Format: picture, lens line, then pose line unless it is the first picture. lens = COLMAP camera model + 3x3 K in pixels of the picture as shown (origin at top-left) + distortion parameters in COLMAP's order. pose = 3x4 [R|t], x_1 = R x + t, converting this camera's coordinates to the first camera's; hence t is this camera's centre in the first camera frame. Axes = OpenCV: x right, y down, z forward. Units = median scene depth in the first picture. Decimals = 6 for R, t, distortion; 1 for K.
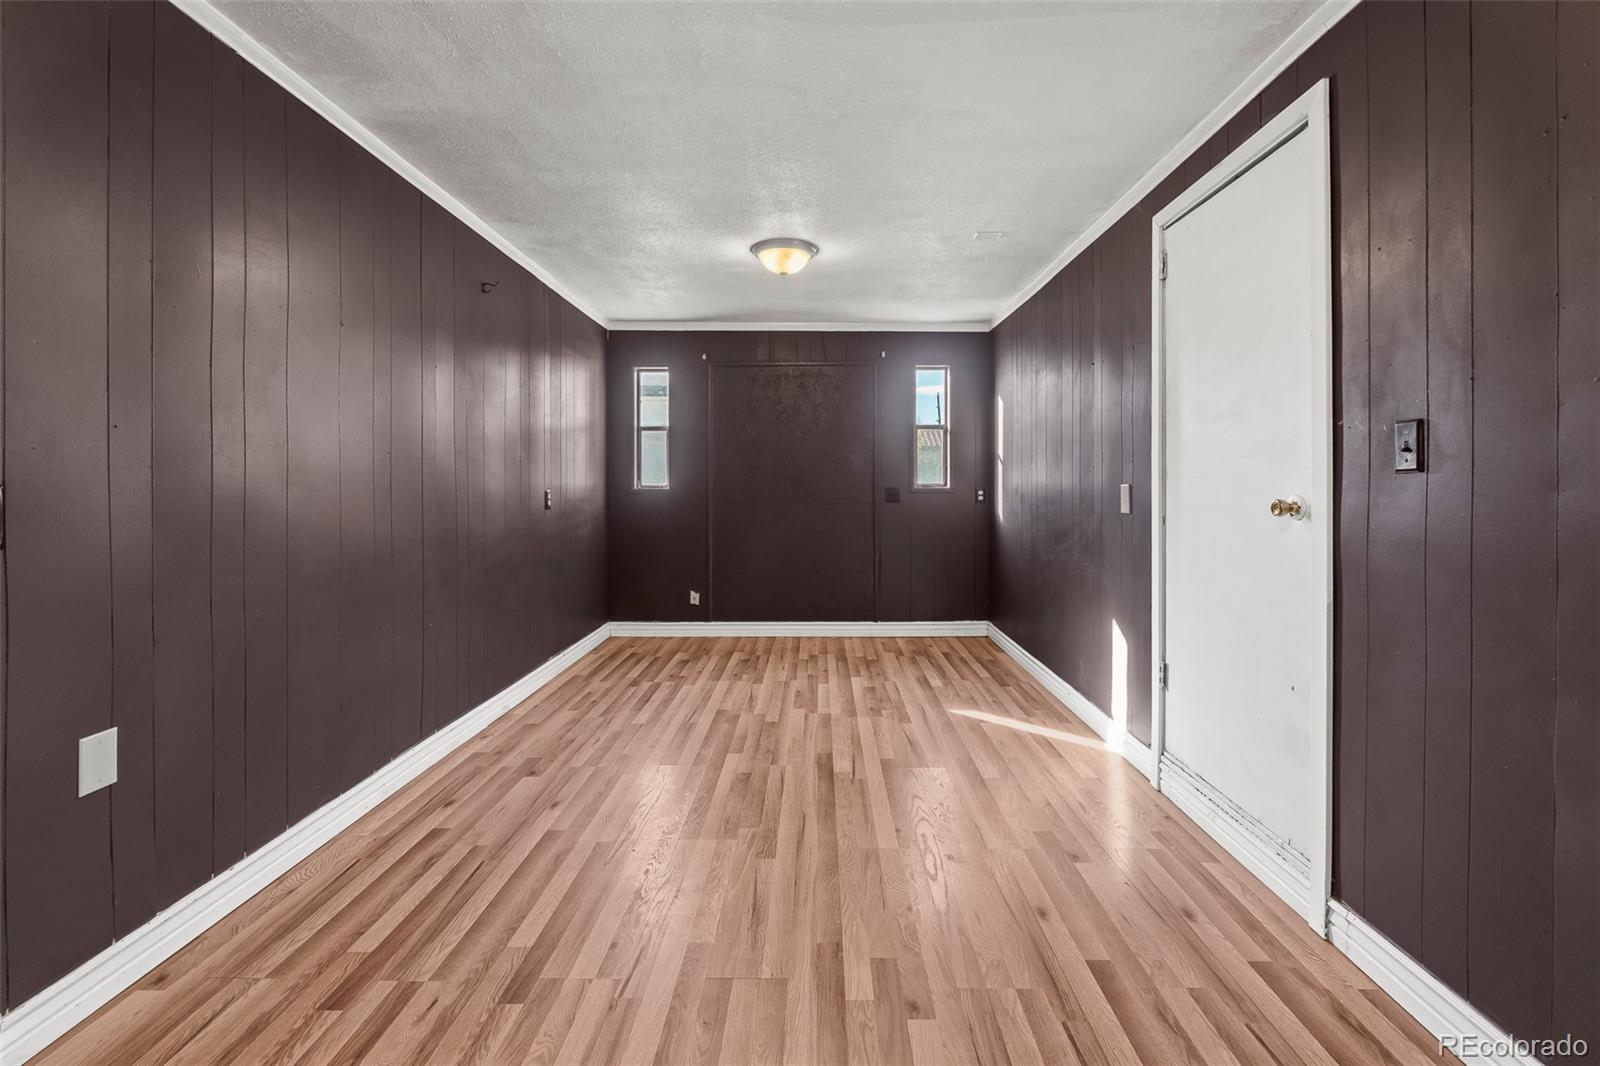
lens RADIAL K [[706.1, 0, 806.6], [0, 706.1, 481.6], [0, 0, 1]] dist [-0.001029, -0.000302]
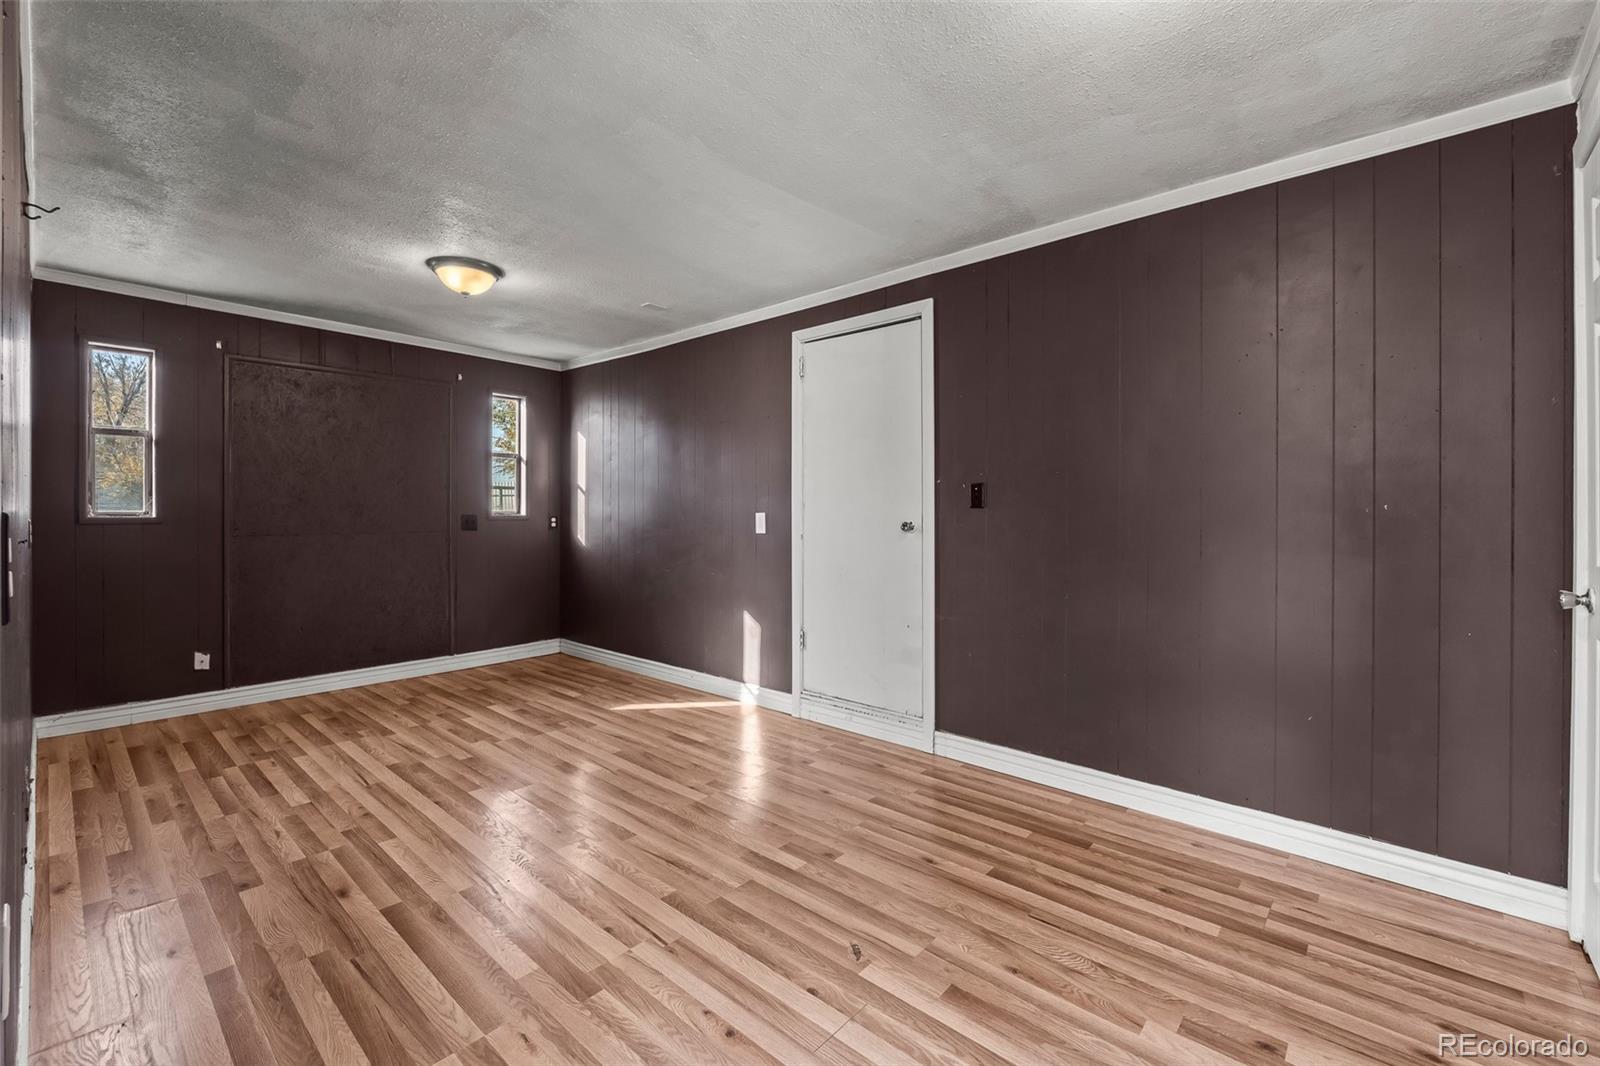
lens RADIAL K [[672.5, 0, 839.0], [0, 672.5, 502.1], [0, 0, 1]] dist [-0.006283, -0.000261]
pose [[0.632214, 0.014705, 0.774654, -0.441552], [-0.006489, 0.999885, -0.013685, -0.000290], [-0.774767, 0.003626, 0.632237, 0.027355]]
